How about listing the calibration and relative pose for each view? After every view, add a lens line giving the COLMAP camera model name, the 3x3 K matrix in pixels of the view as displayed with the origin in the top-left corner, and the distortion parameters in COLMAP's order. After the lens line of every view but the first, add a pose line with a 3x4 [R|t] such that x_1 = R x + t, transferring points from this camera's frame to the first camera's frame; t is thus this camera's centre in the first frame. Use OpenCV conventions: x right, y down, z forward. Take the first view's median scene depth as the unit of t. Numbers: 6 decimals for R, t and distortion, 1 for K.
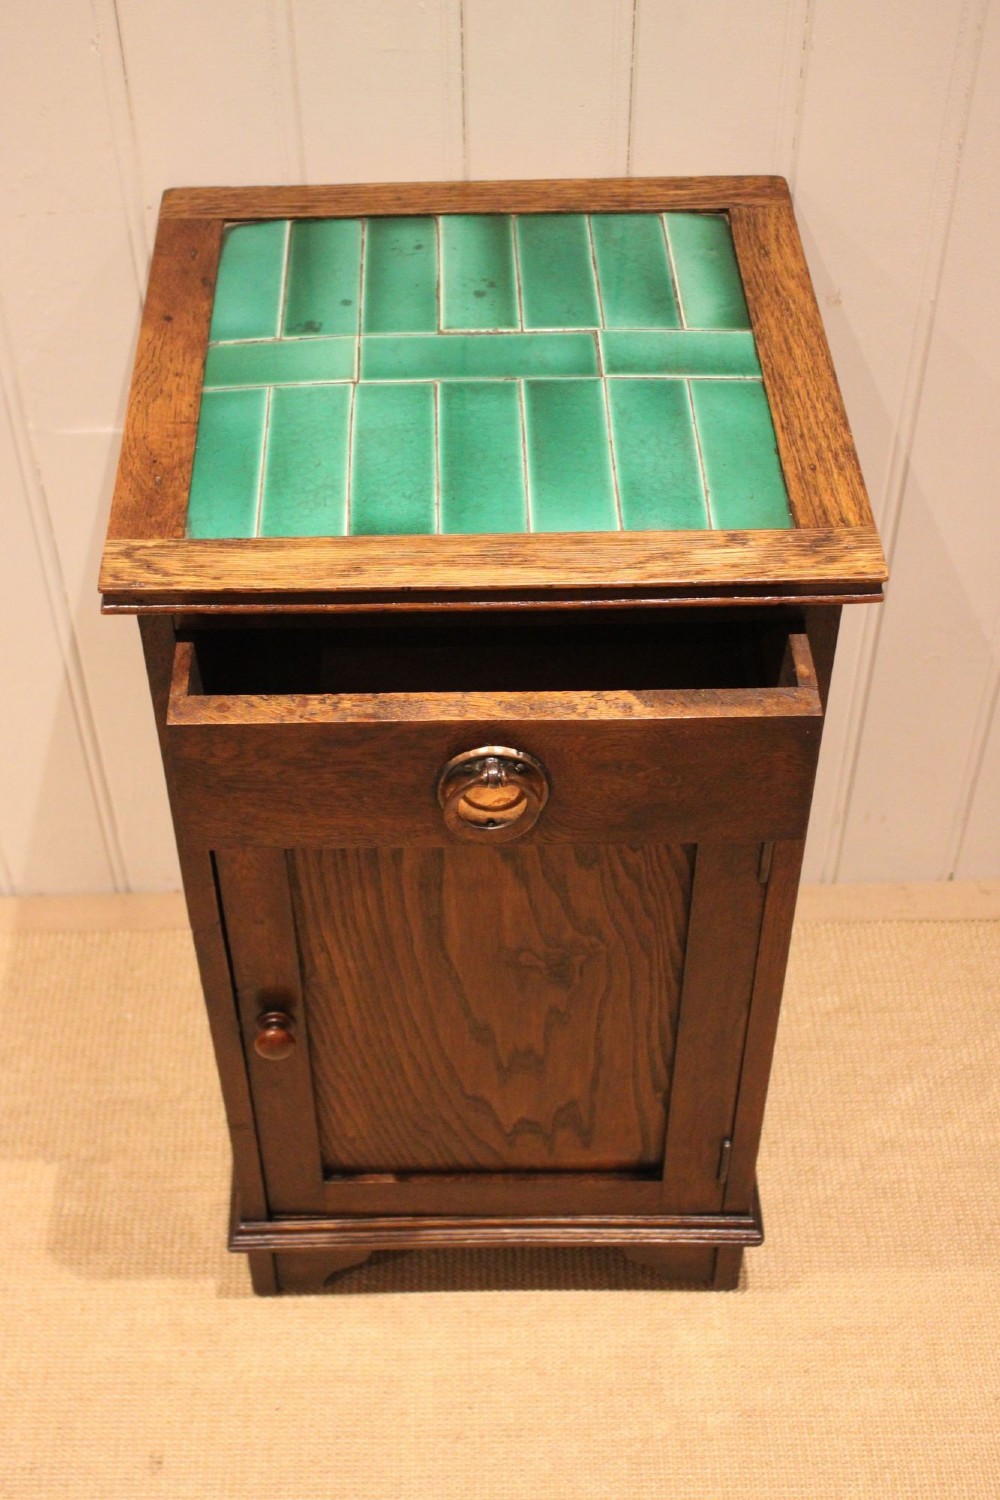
lens RADIAL K [[2011.8, 0, 437.8], [0, 2011.8, 729.9], [0, 0, 1]] dist [-0.038925, 0.000000]
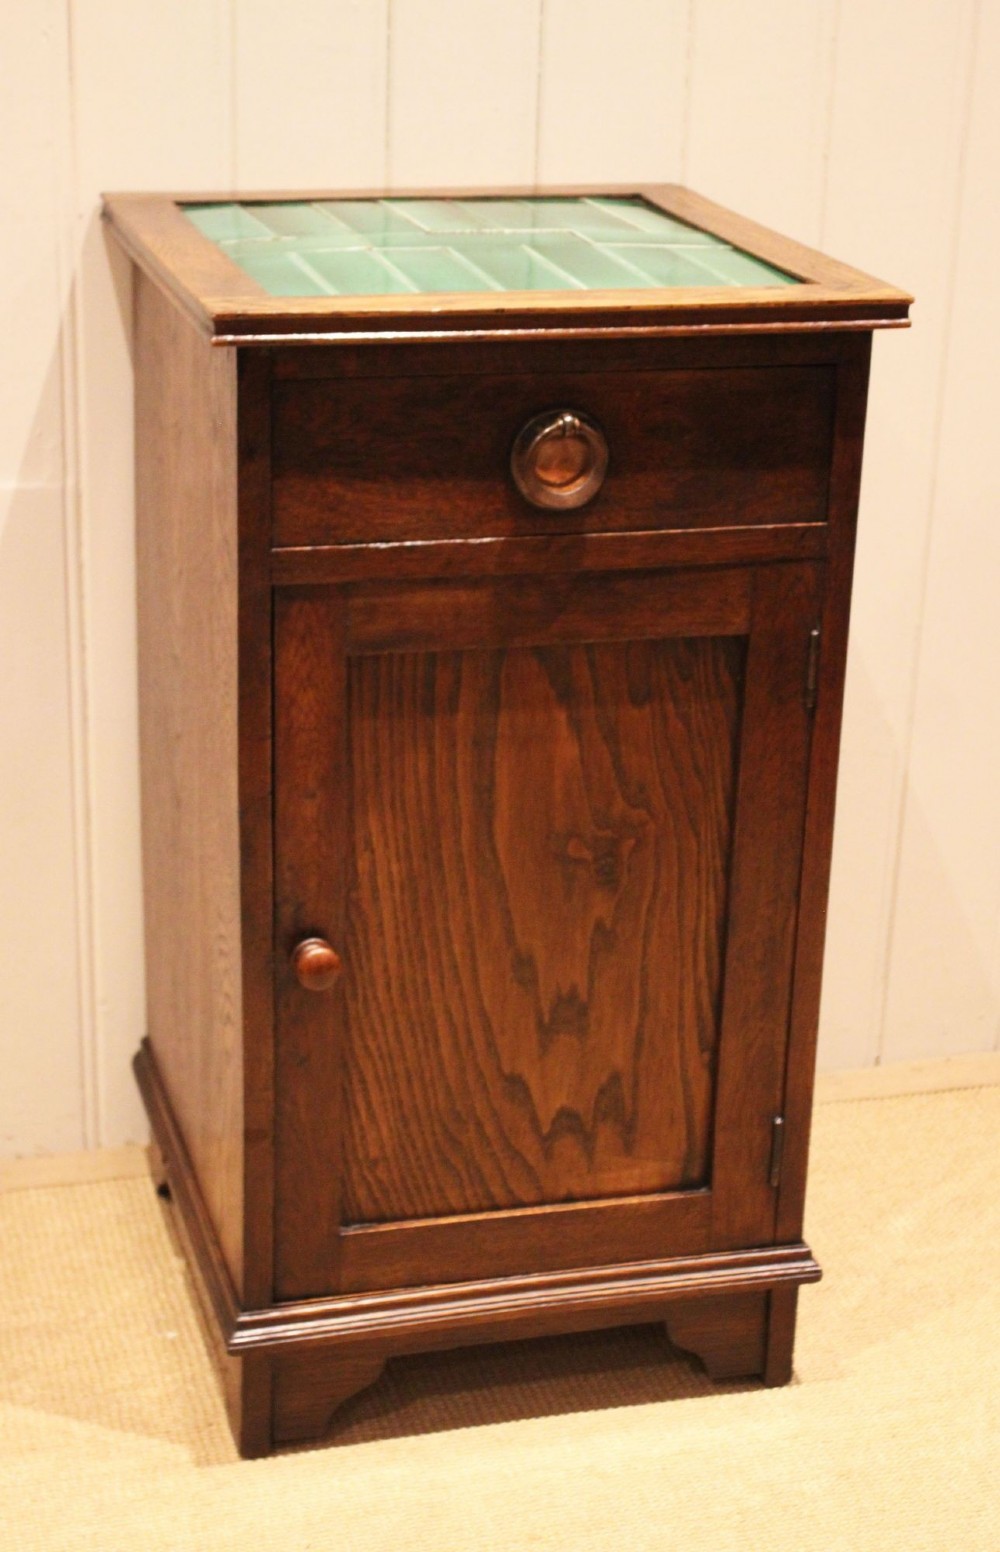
lens RADIAL K [[2672.6, 0, 485.6], [0, 2672.6, 791.4], [0, 0, 1]] dist [-0.017562, 0.000000]
pose [[0.962707, -0.050972, 0.265700, -0.318726], [0.152156, 0.914062, -0.375950, 0.537336], [-0.223703, 0.402358, 0.887730, -0.118761]]
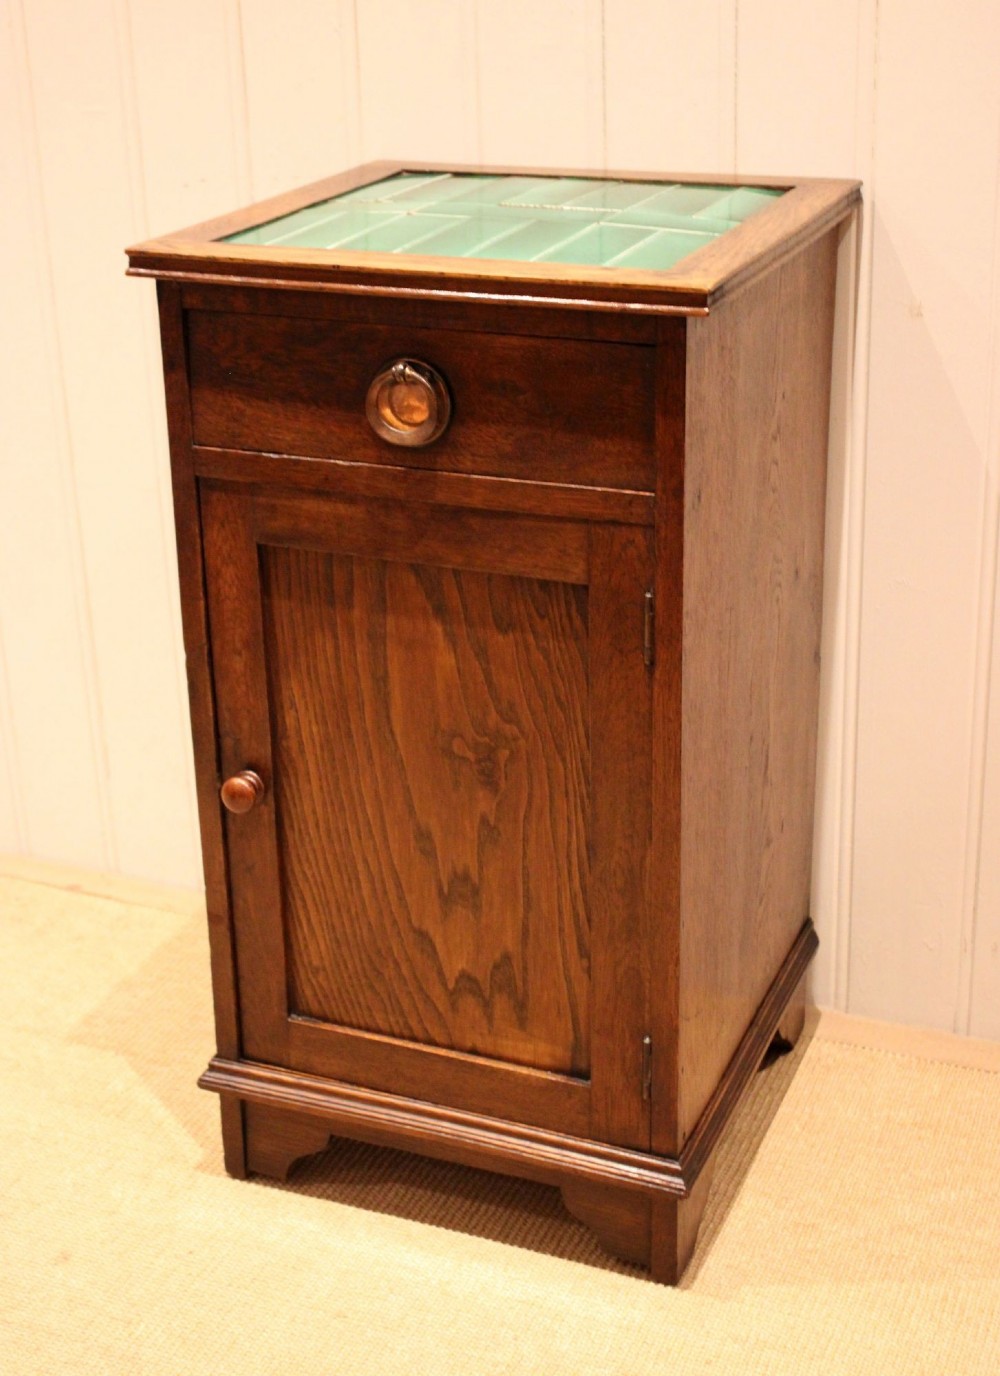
lens RADIAL K [[2135.3, 0, 469.6], [0, 2135.3, 670.3], [0, 0, 1]] dist [-0.031524, 0.000000]
pose [[0.918500, 0.148572, -0.366447, 0.448411], [-0.277411, 0.902512, -0.329416, 0.437773], [0.281781, 0.404225, 0.870173, -0.017120]]
